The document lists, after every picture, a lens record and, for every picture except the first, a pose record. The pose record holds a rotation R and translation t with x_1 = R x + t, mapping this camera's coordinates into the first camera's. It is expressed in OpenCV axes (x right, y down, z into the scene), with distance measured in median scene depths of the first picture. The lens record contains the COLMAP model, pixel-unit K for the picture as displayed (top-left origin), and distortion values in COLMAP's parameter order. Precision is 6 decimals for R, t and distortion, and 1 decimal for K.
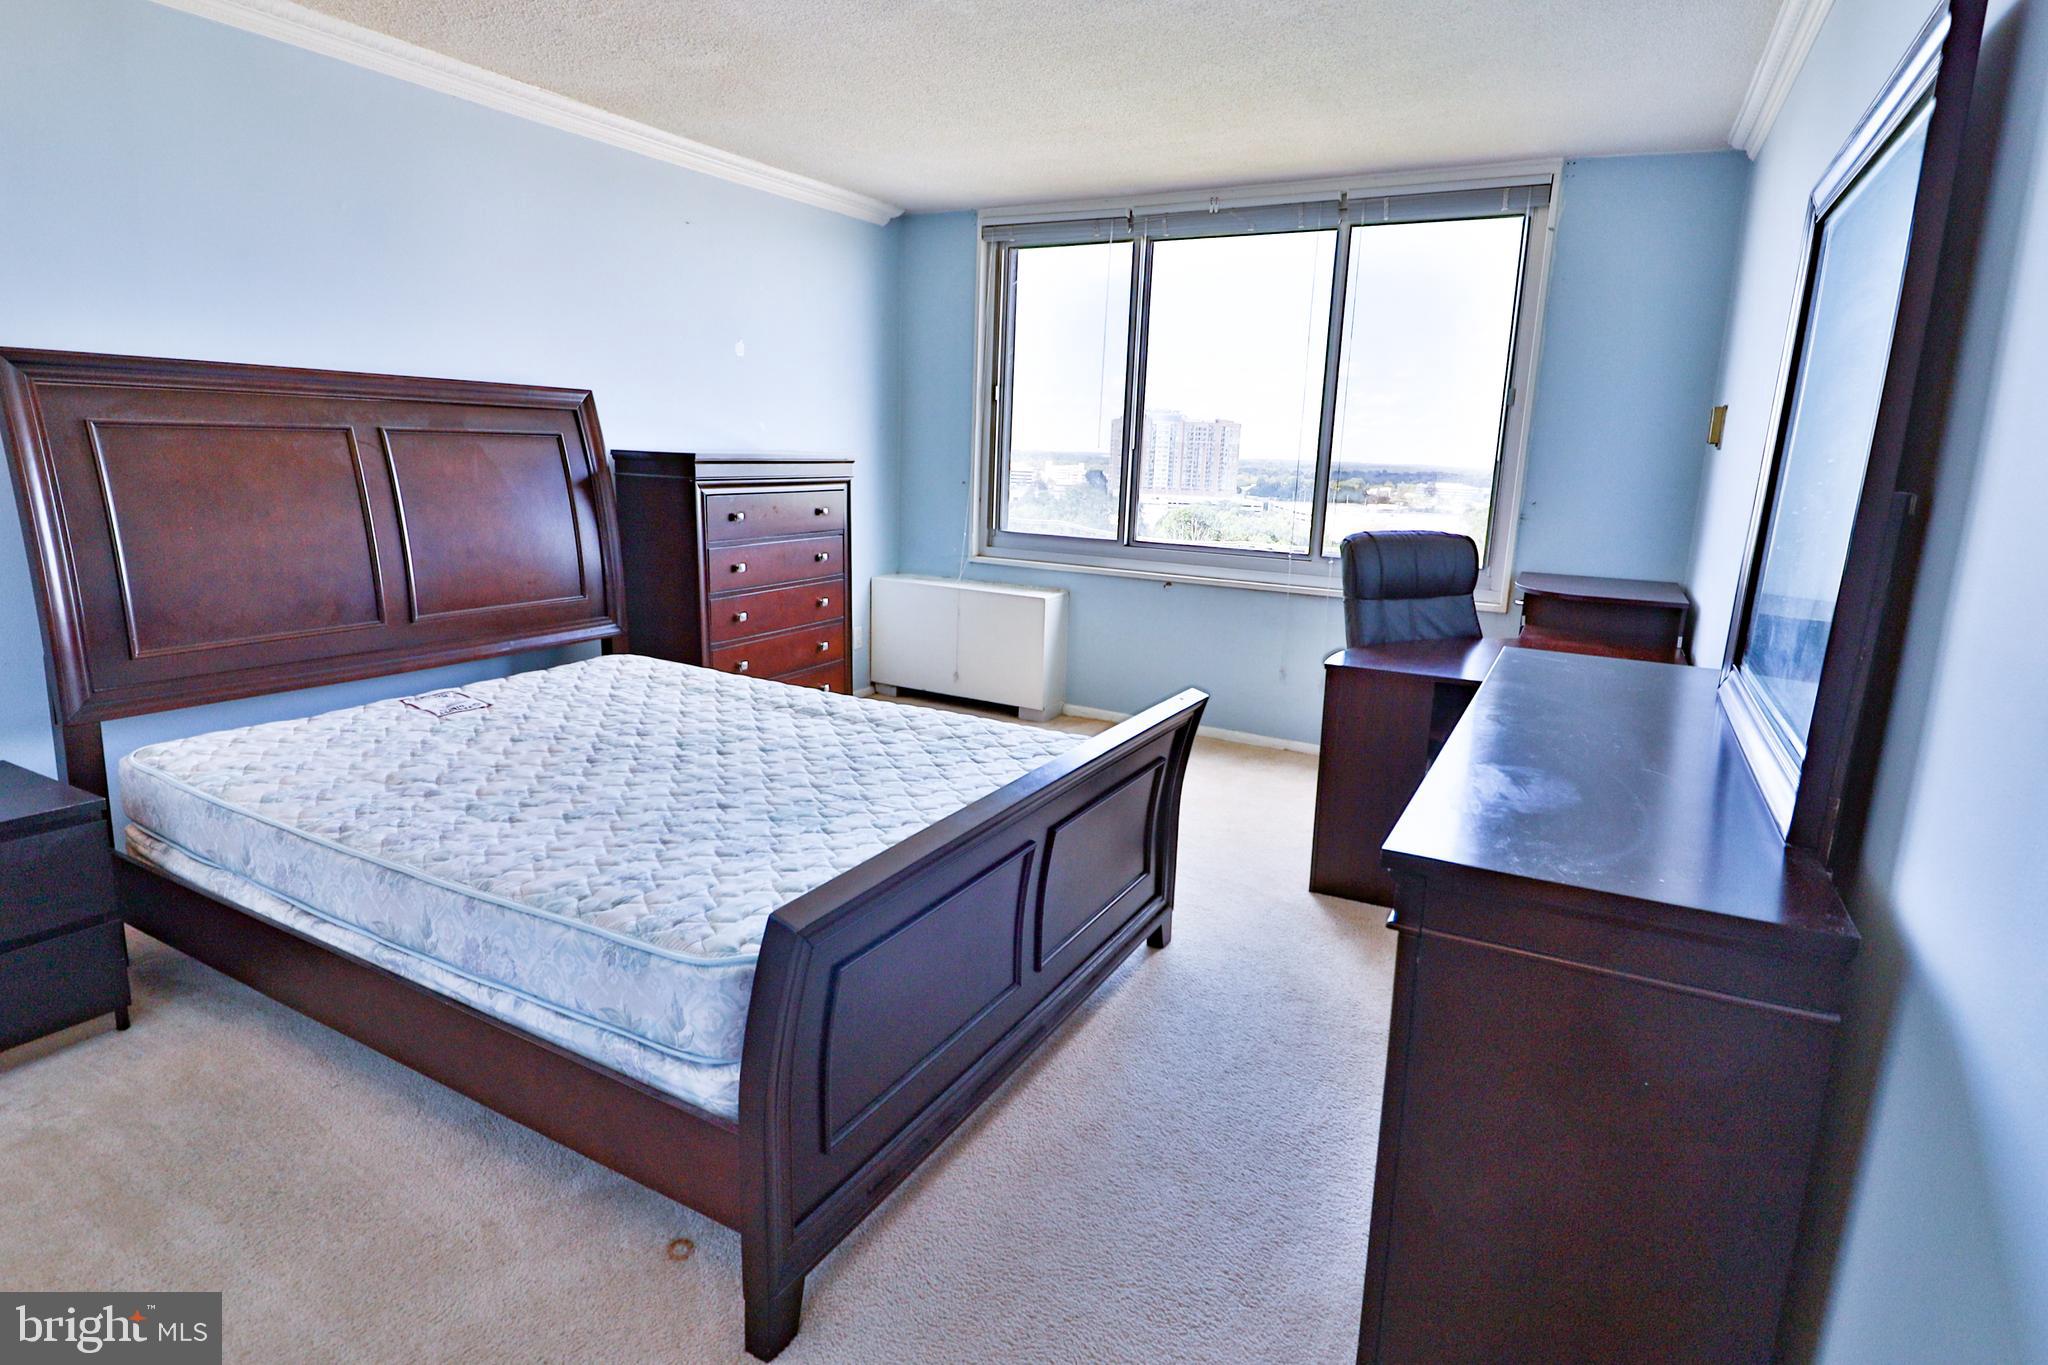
lens RADIAL K [[1054.0, 0, 1033.5], [0, 1054.0, 649.2], [0, 0, 1]] dist [-0.005001, -0.002480]
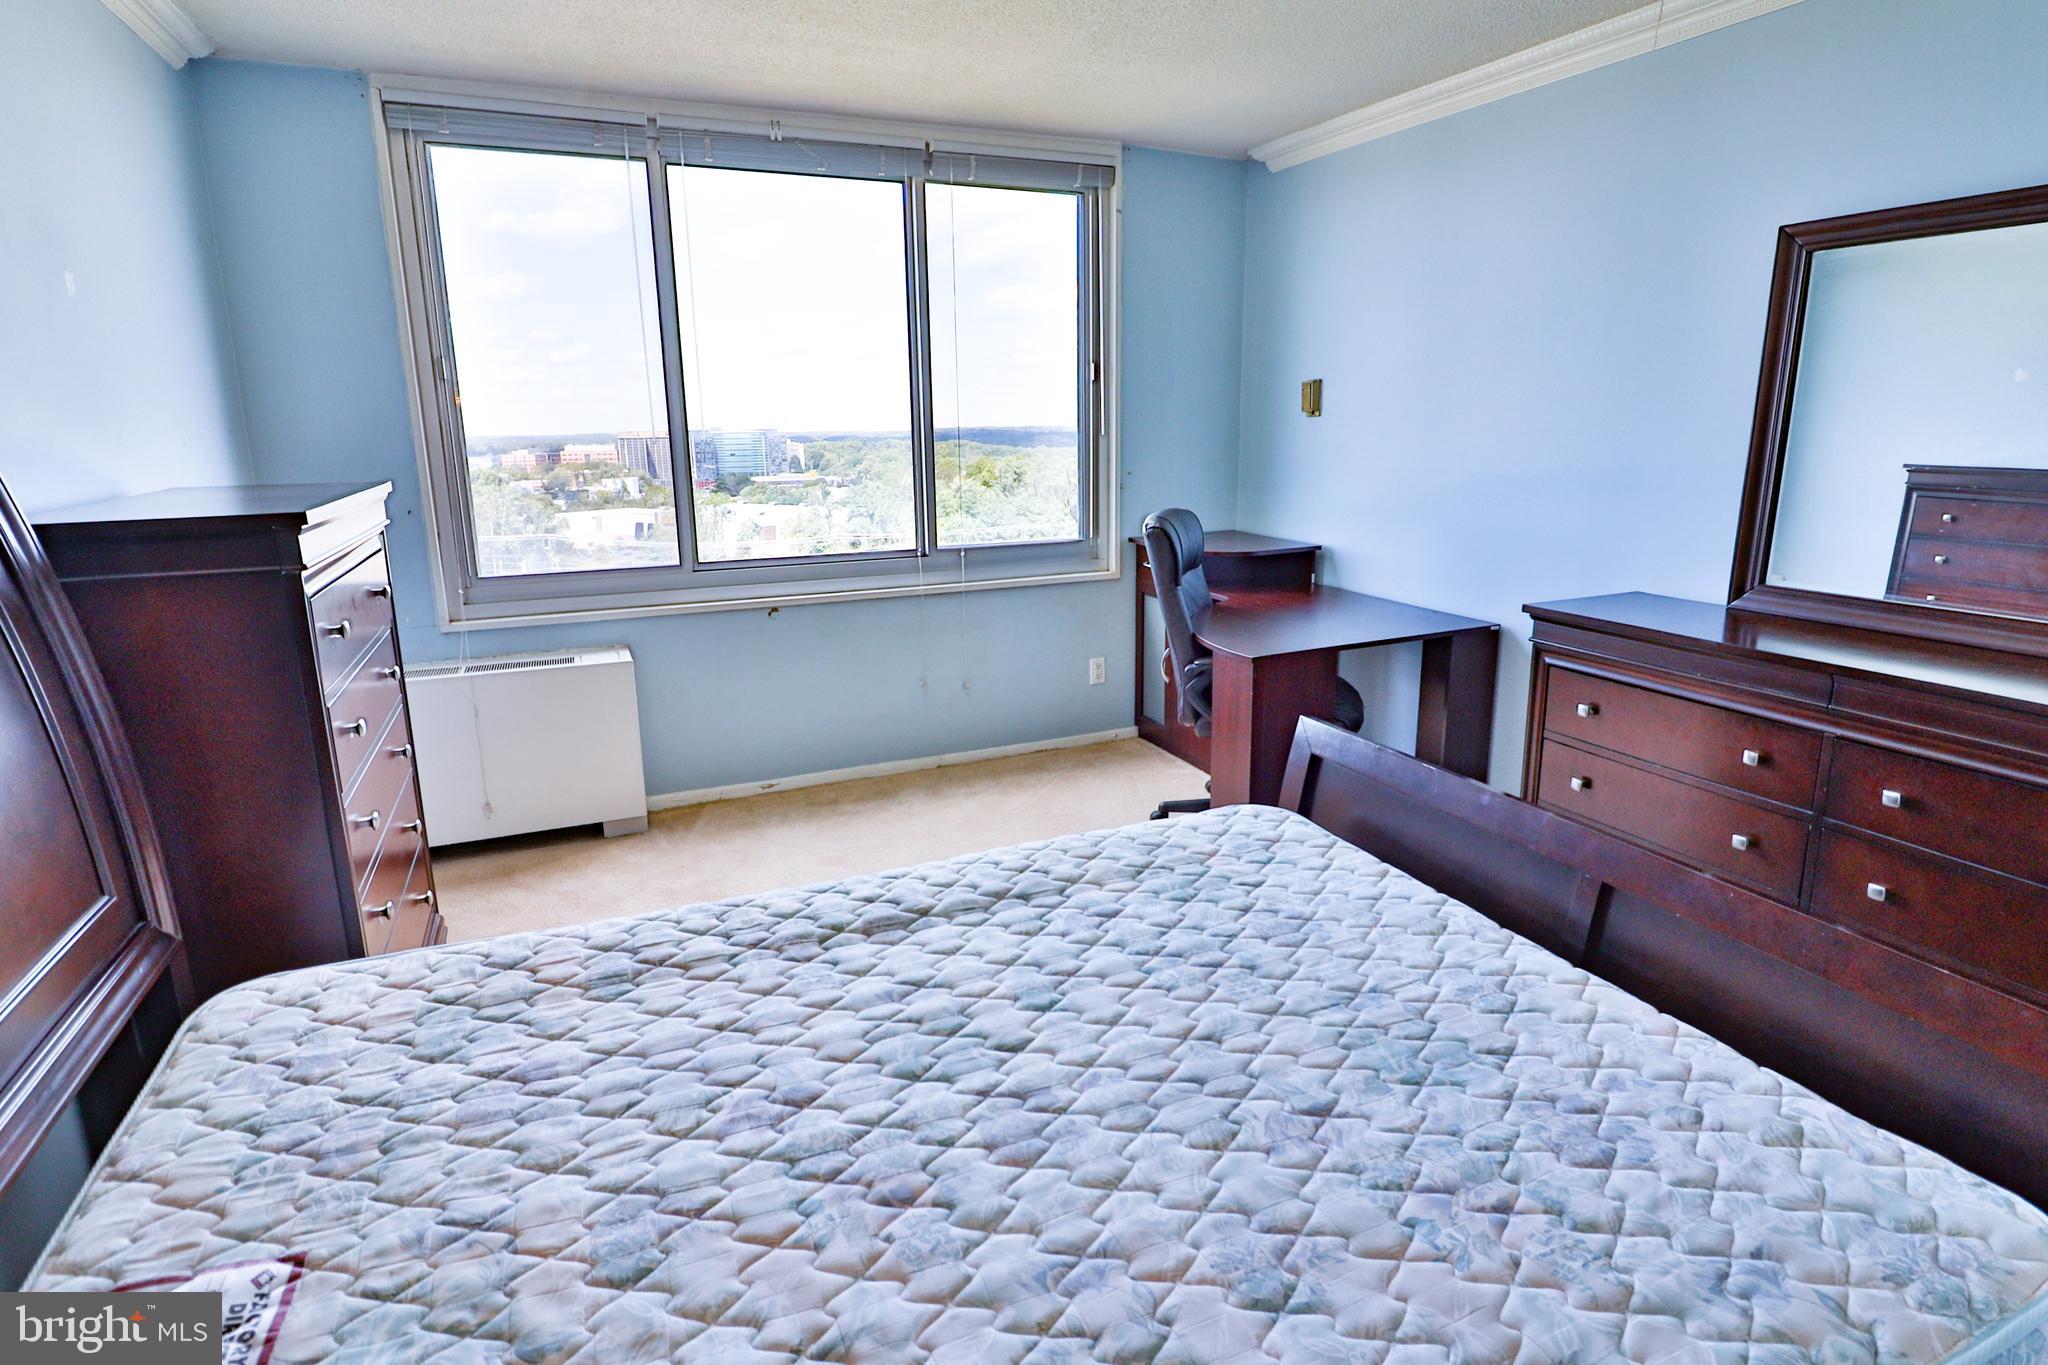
lens RADIAL K [[1054.0, 0, 1033.5], [0, 1054.0, 649.2], [0, 0, 1]] dist [-0.005001, -0.002480]
pose [[0.613405, -0.210674, 0.761151, -0.625679], [0.184901, 0.975288, 0.120934, -0.159908], [-0.767819, 0.066556, 0.637200, 0.589802]]
